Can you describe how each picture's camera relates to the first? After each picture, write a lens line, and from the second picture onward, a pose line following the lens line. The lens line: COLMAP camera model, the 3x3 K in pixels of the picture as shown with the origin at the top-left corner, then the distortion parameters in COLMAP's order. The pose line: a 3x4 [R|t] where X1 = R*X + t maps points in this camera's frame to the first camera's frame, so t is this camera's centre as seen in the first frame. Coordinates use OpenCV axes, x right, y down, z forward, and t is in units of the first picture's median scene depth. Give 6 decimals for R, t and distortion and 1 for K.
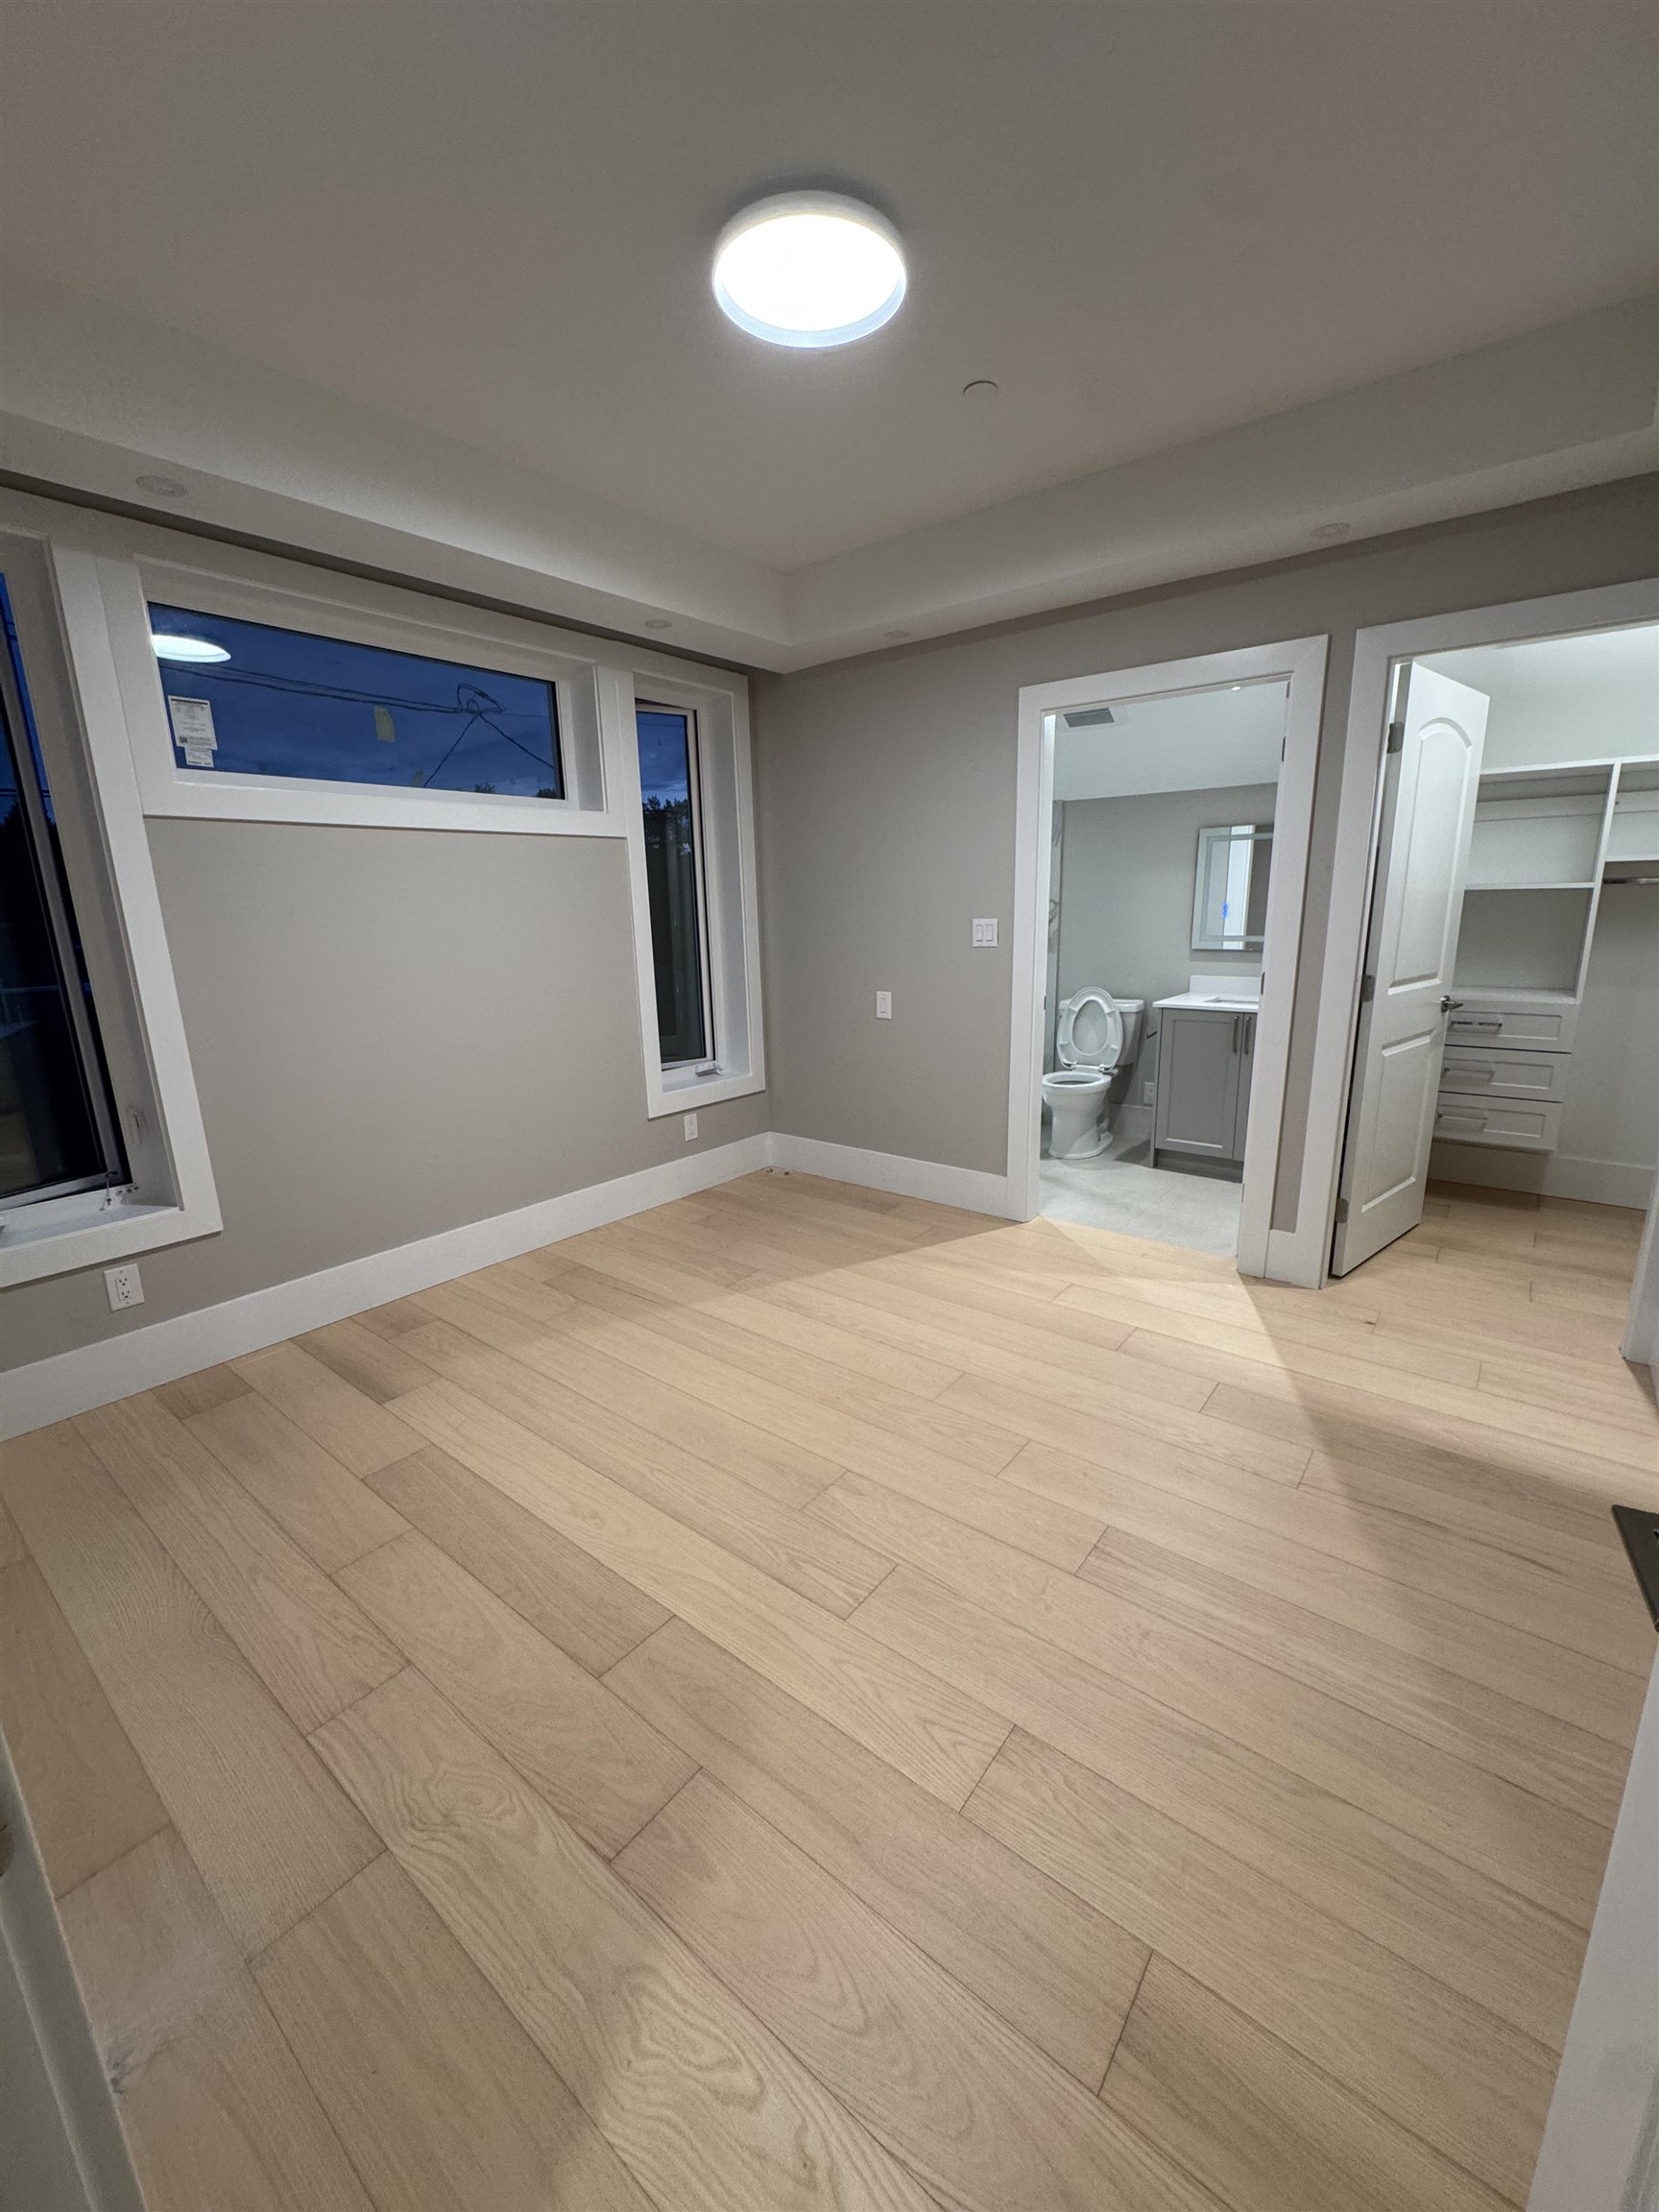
lens RADIAL K [[884.1, 0, 833.7], [0, 884.1, 1108.9], [0, 0, 1]] dist [-0.005679, 0.000146]
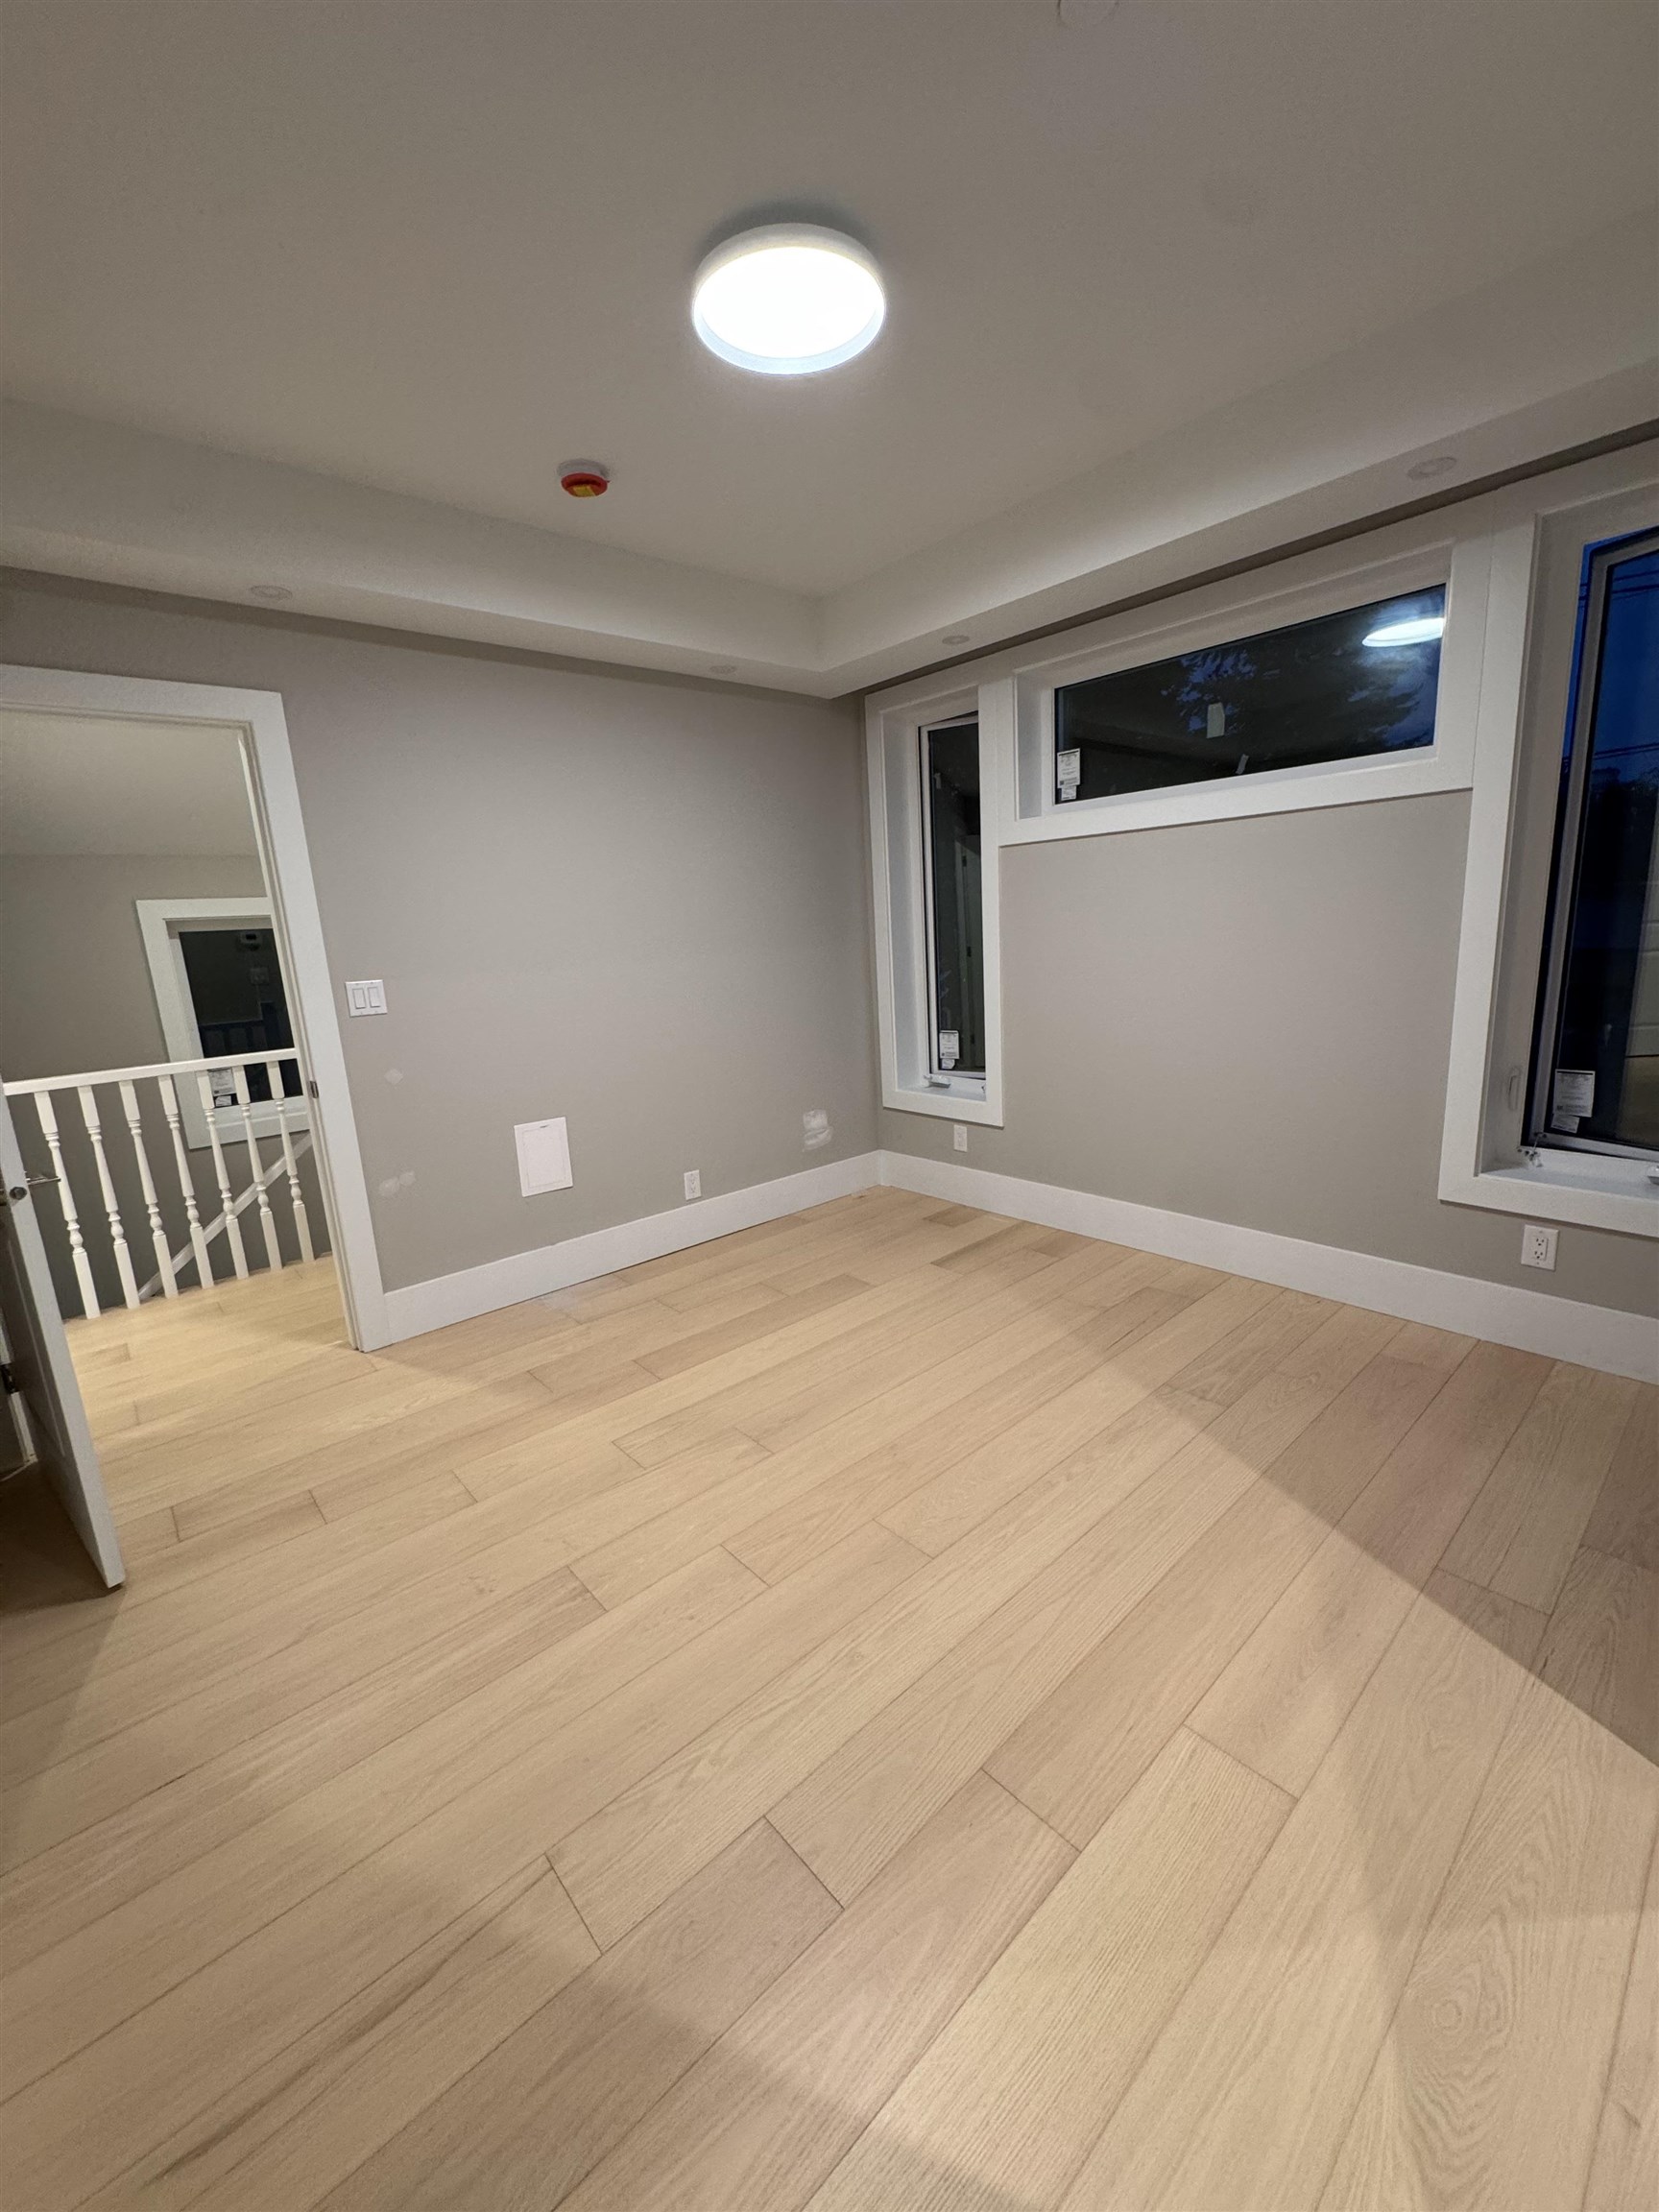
lens RADIAL K [[884.1, 0, 833.7], [0, 884.1, 1108.9], [0, 0, 1]] dist [-0.005679, 0.000146]
pose [[-0.173160, 0.237535, -0.955820, 0.795596], [-0.168878, 0.948947, 0.266422, -0.247187], [0.970307, 0.207551, -0.124206, 0.953172]]
